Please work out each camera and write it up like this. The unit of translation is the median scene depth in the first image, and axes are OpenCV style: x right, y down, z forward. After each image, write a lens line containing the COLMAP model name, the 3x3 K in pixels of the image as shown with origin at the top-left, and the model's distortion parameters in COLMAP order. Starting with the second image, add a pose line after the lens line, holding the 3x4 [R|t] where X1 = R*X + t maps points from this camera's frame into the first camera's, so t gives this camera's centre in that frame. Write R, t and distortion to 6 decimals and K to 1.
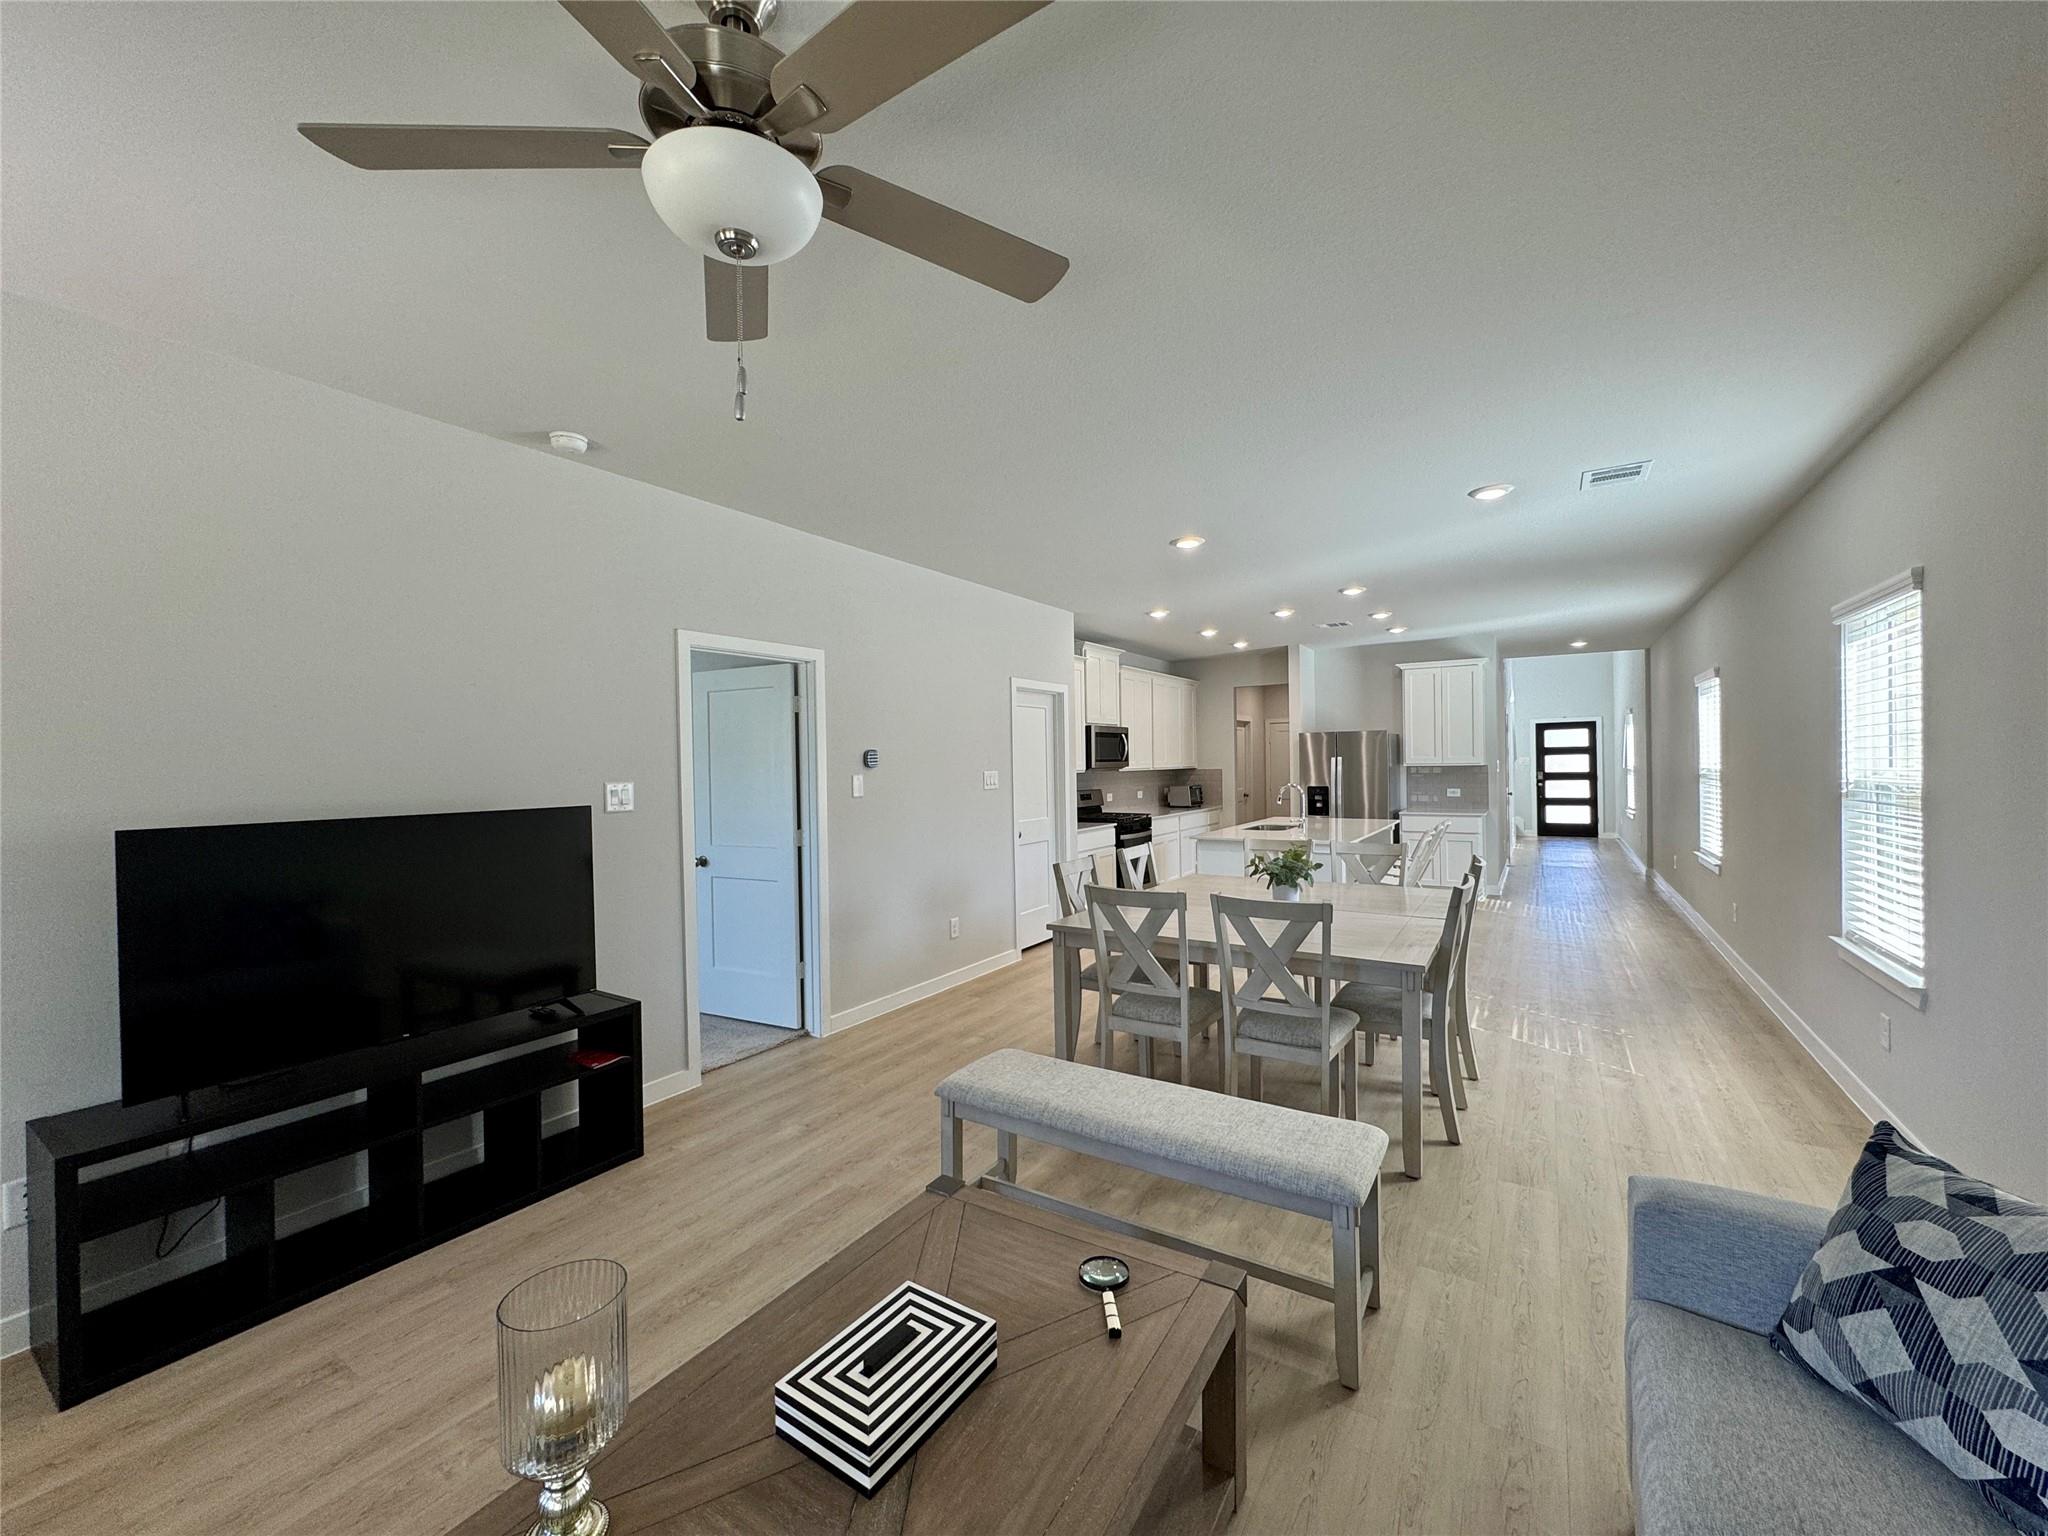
lens RADIAL K [[819.0, 0, 1020.5], [0, 819.0, 767.5], [0, 0, 1]] dist [-0.002336, -0.000009]
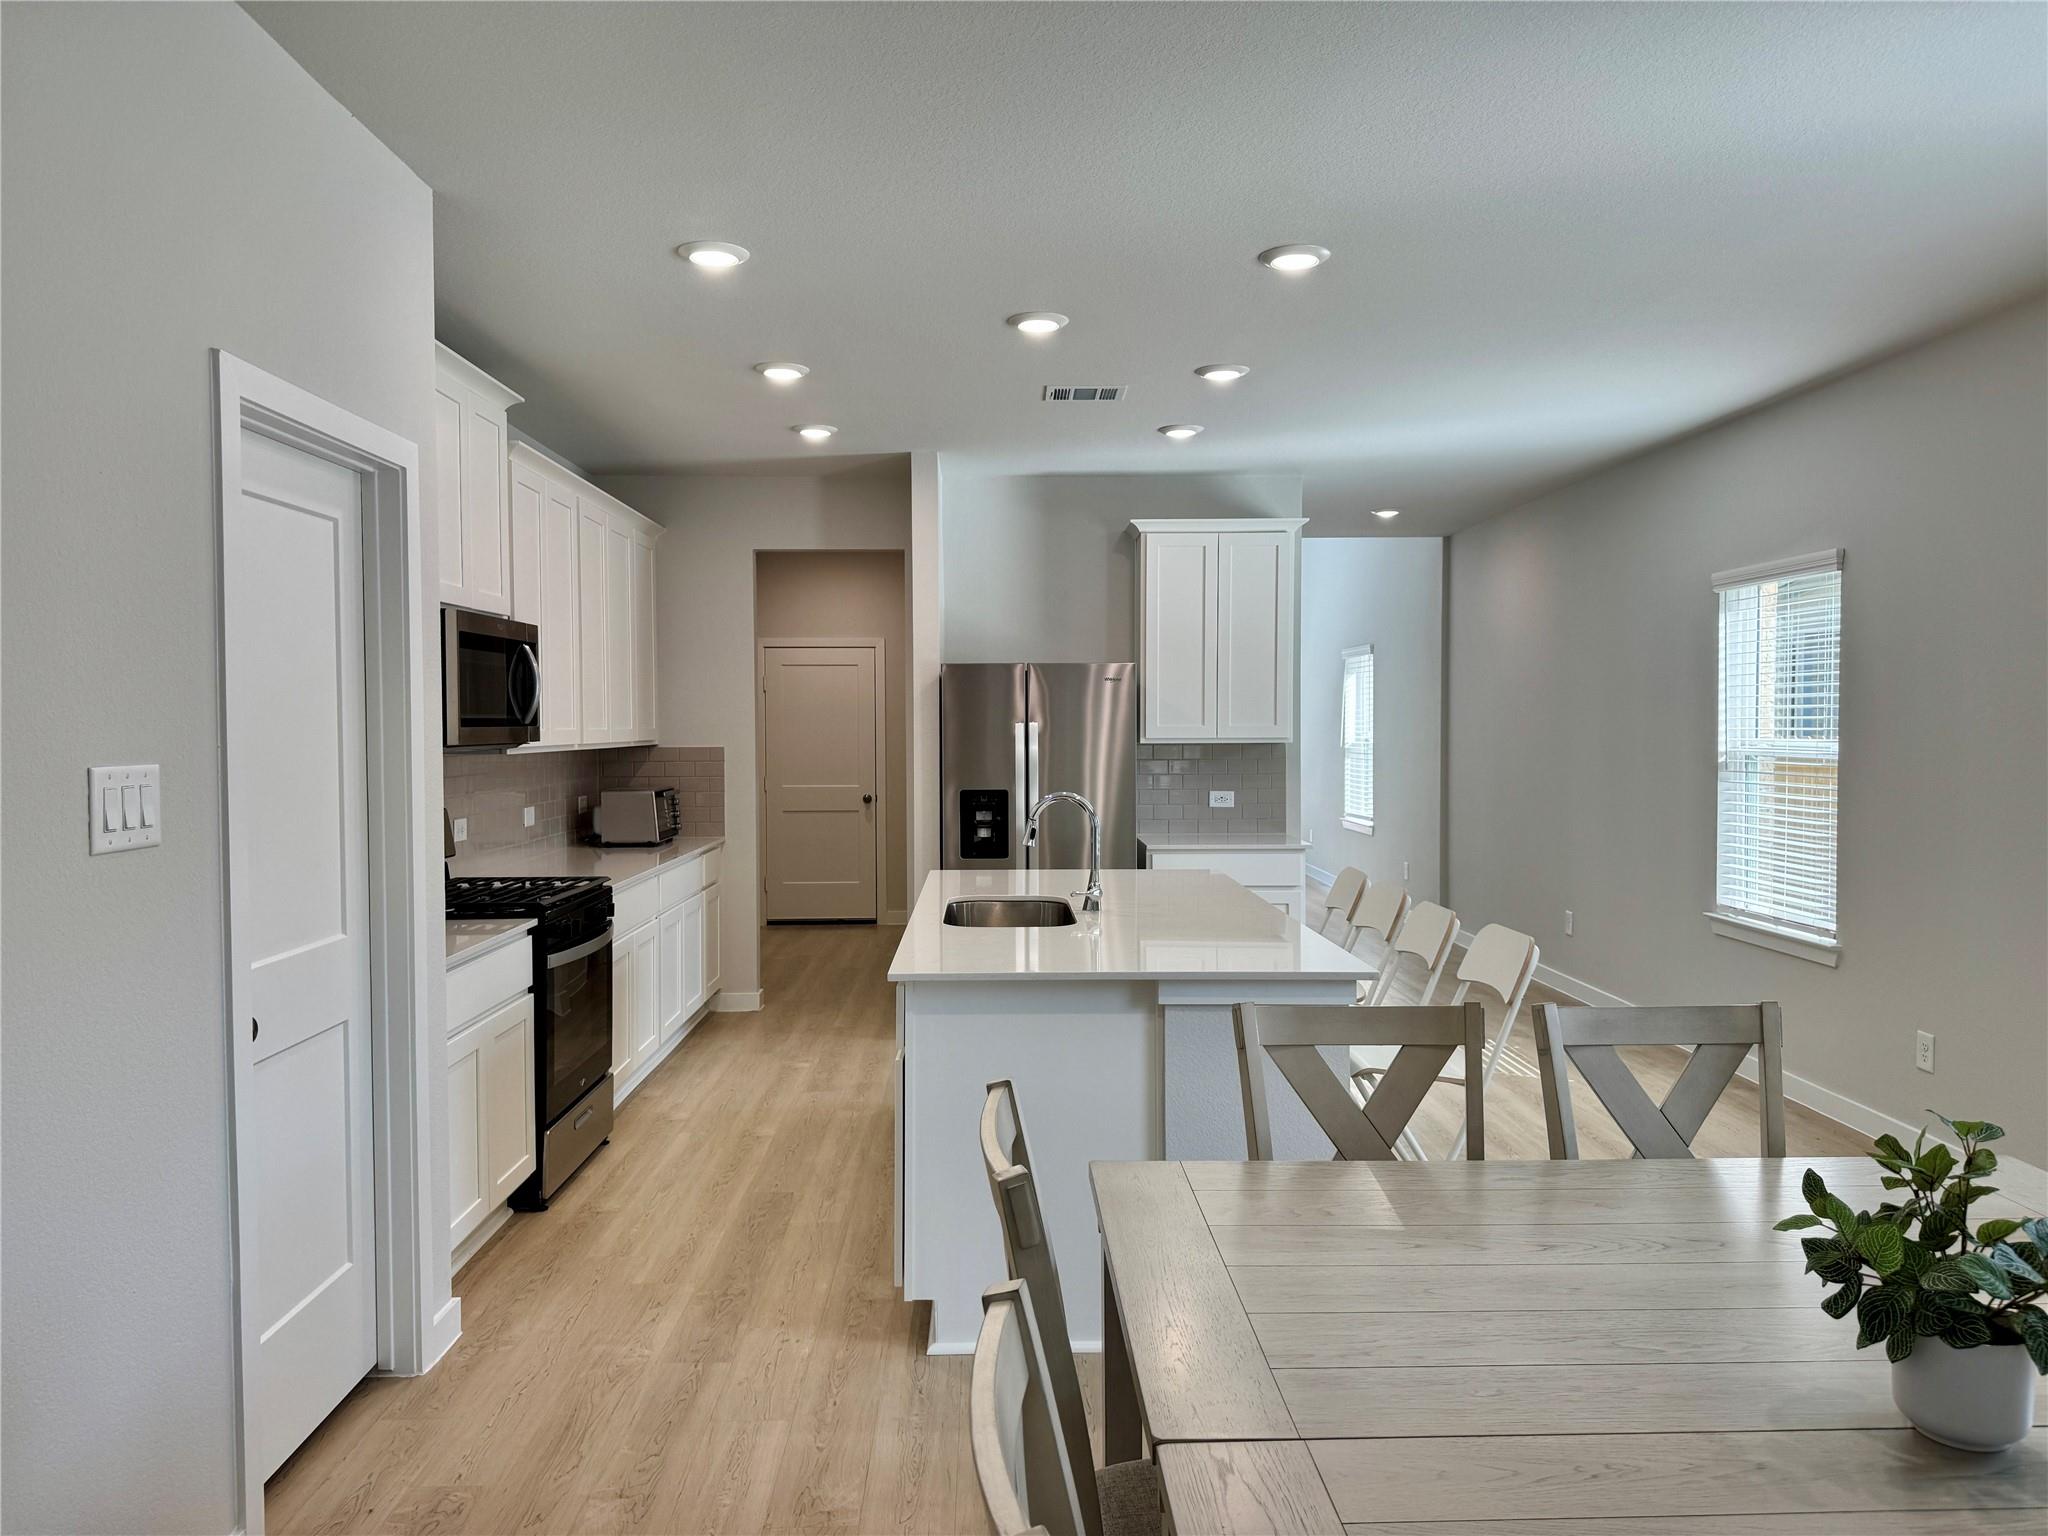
lens RADIAL K [[1443.7, 0, 1024.0], [0, 1443.7, 768.0], [0, 0, 1]] dist [0.006385, -0.000855]
pose [[0.831458, -0.003813, 0.555575, -0.036919], [-0.007196, 0.999819, 0.017632, -0.001751], [-0.555541, -0.018658, 0.831280, 0.411862]]
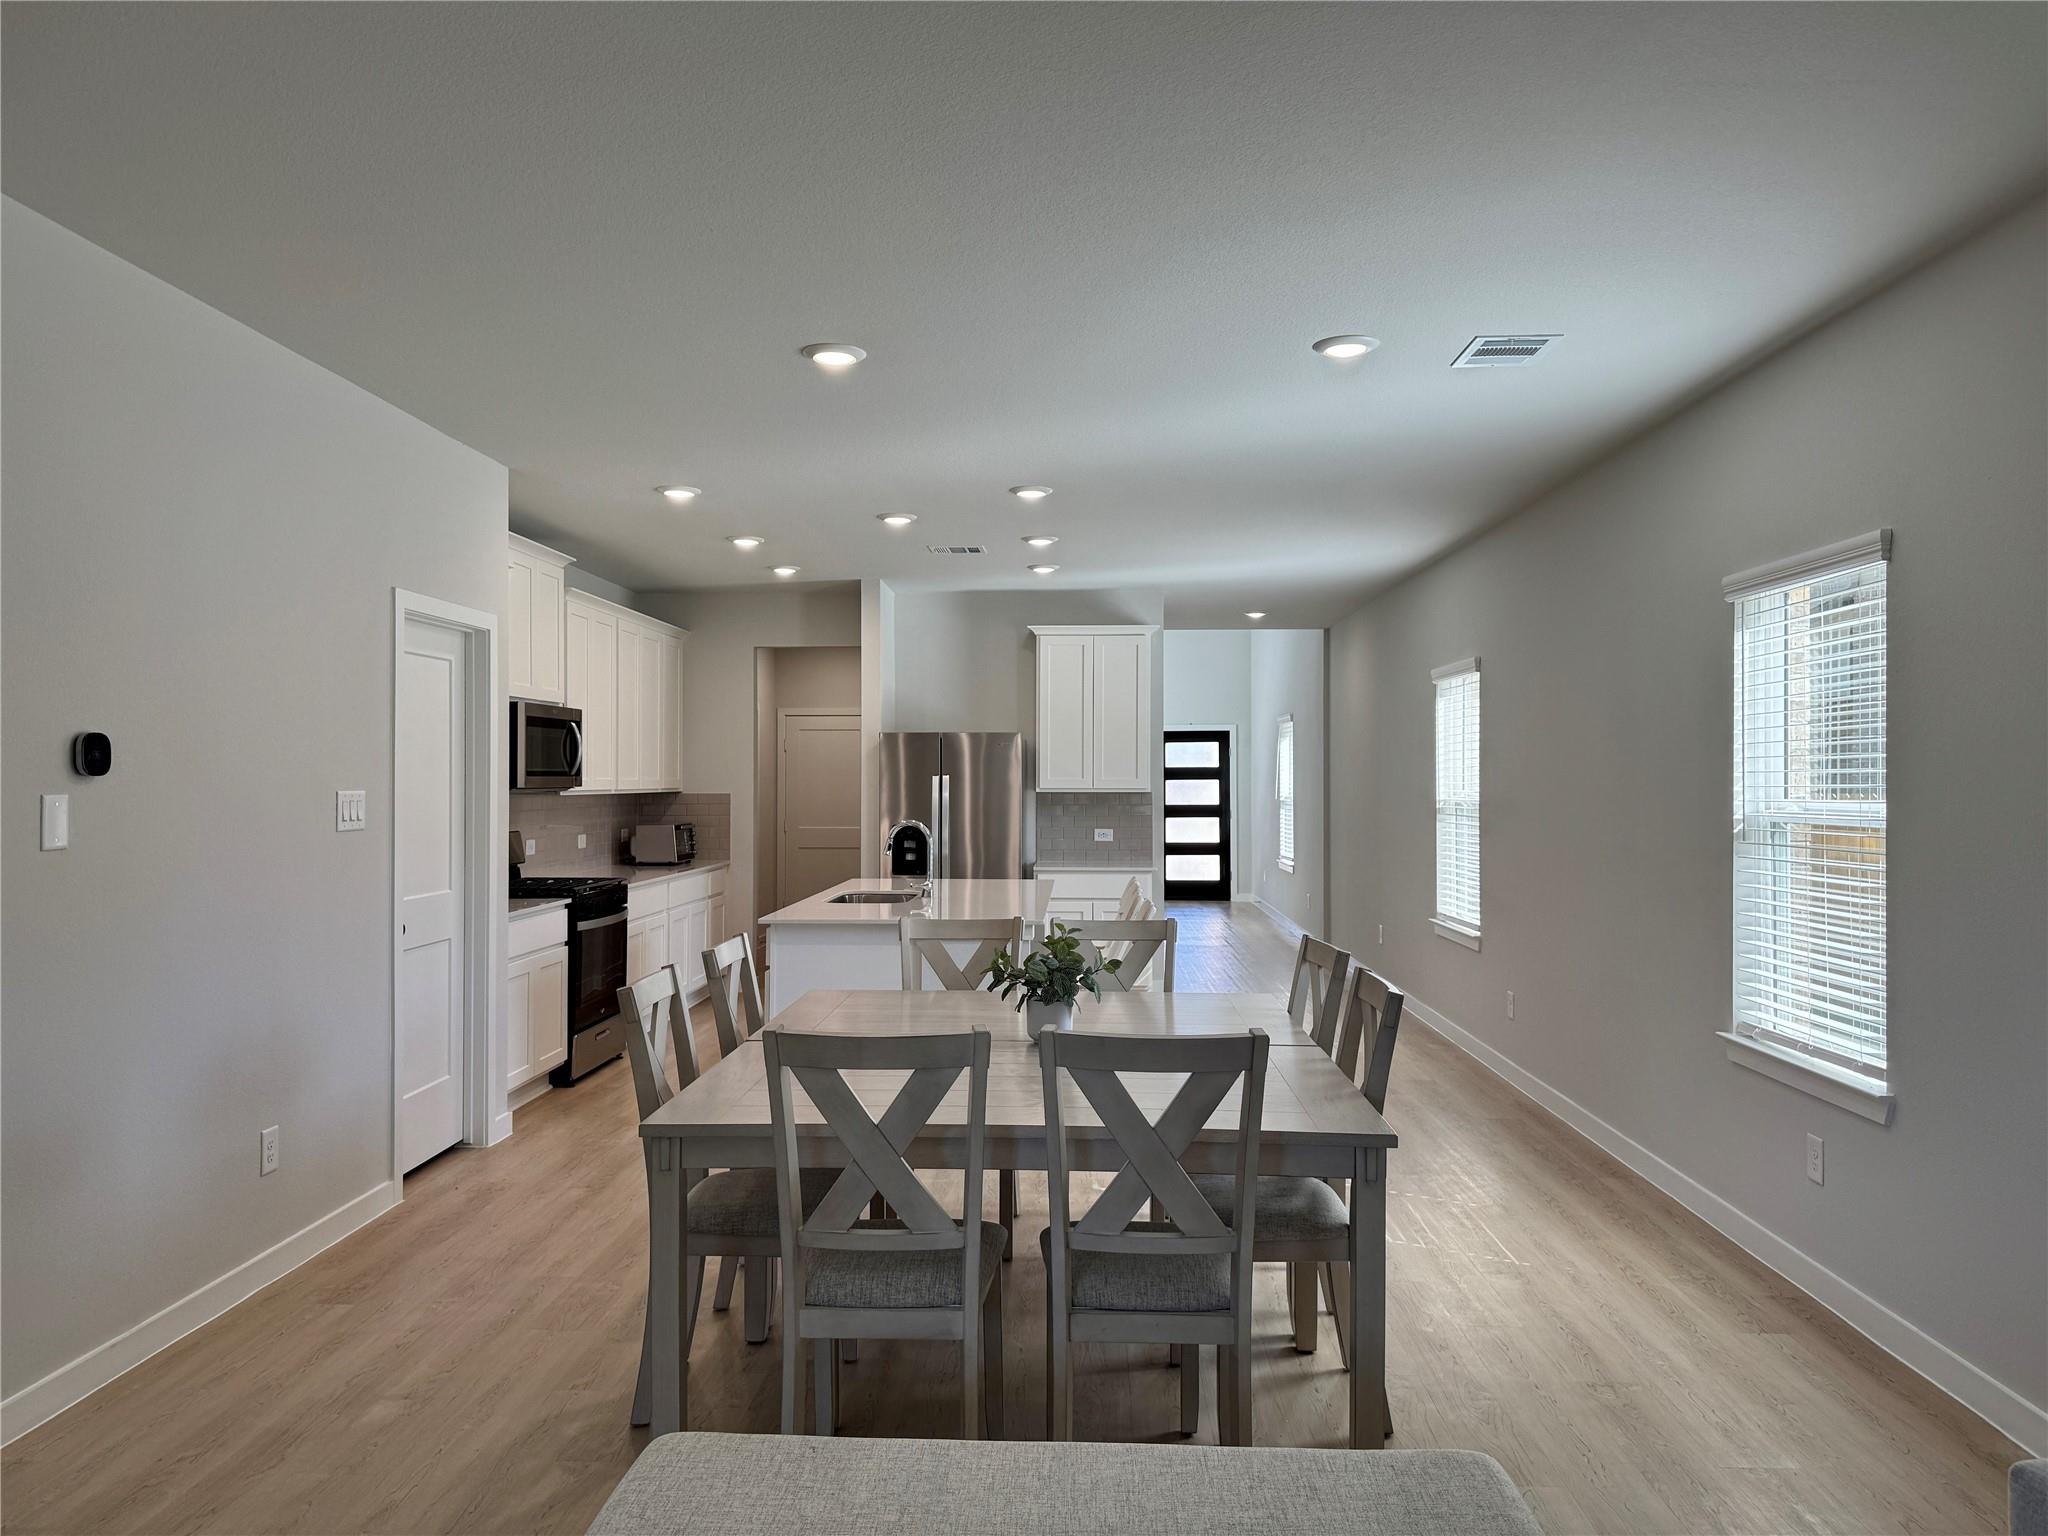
lens RADIAL K [[1430.4, 0, 1024.0], [0, 1430.4, 768.0], [0, 0, 1]] dist [0.078691, -0.094423]
pose [[0.865235, 0.021291, 0.500915, -0.084880], [-0.012155, 0.999695, -0.021496, 0.003882], [-0.501220, 0.012510, 0.865230, 0.088504]]
